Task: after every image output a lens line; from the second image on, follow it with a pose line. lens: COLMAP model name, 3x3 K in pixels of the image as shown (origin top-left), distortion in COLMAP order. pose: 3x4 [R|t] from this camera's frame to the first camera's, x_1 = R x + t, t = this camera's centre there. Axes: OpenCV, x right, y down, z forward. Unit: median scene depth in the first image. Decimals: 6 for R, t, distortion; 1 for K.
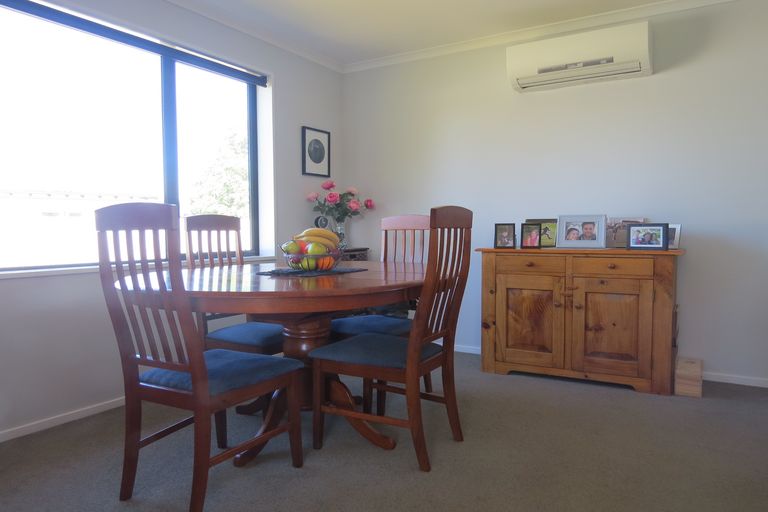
lens RADIAL K [[555.6, 0, 384.0], [0, 555.6, 256.0], [0, 0, 1]] dist [-0.006492, -0.003225]
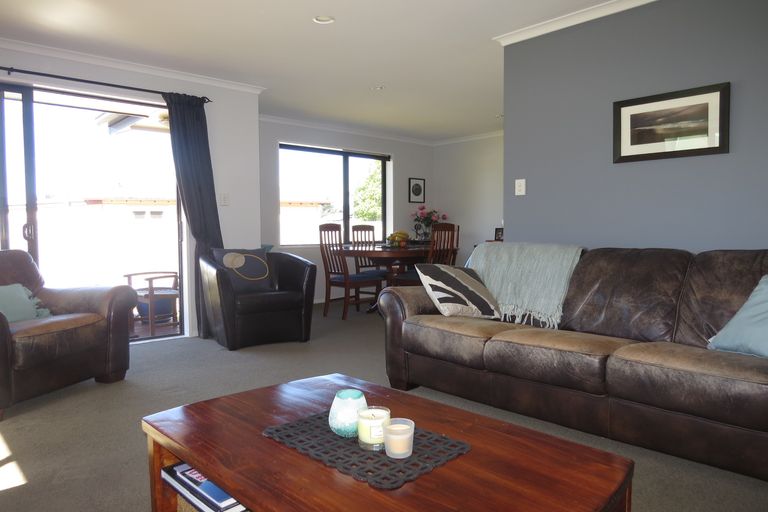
lens RADIAL K [[555.6, 0, 384.0], [0, 555.6, 256.0], [0, 0, 1]] dist [-0.006492, -0.003225]
pose [[0.960219, 0.019186, -0.278587, 0.346696], [-0.018395, 0.999816, 0.005454, 0.035630], [0.278640, -0.000113, 0.960396, -0.983255]]
